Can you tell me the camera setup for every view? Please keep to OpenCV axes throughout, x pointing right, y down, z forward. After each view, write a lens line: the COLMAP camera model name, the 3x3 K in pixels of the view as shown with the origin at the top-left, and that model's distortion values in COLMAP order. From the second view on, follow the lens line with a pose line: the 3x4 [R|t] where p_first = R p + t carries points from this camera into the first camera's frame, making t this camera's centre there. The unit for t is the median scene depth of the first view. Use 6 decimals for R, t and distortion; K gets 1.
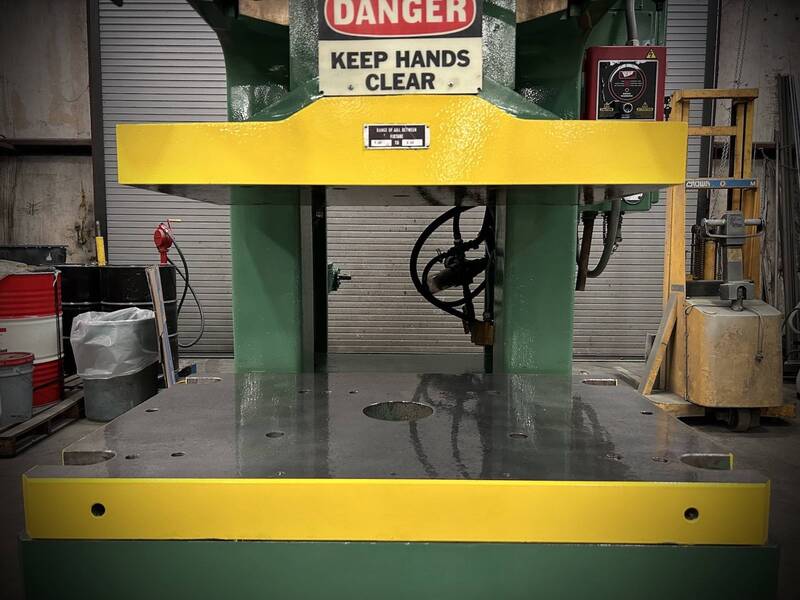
lens RADIAL K [[620.2, 0, 400.0], [0, 620.2, 300.0], [0, 0, 1]] dist [0.060031, -0.065613]
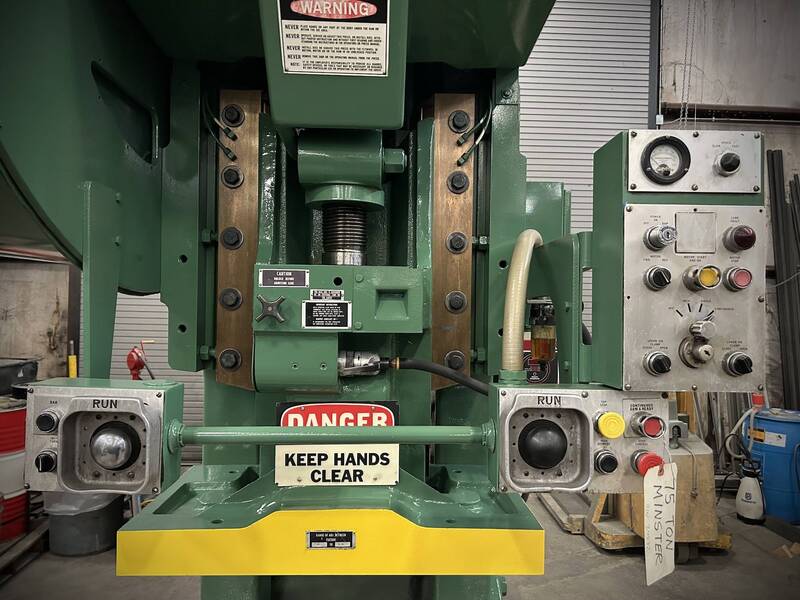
lens RADIAL K [[620.2, 0, 400.0], [0, 620.2, 300.0], [0, 0, 1]] dist [0.060031, -0.065613]
pose [[0.998956, 0.011991, 0.044072, 0.070957], [-0.007788, 0.995510, -0.094334, -0.597748], [-0.045005, 0.093893, 0.994565, -0.355045]]
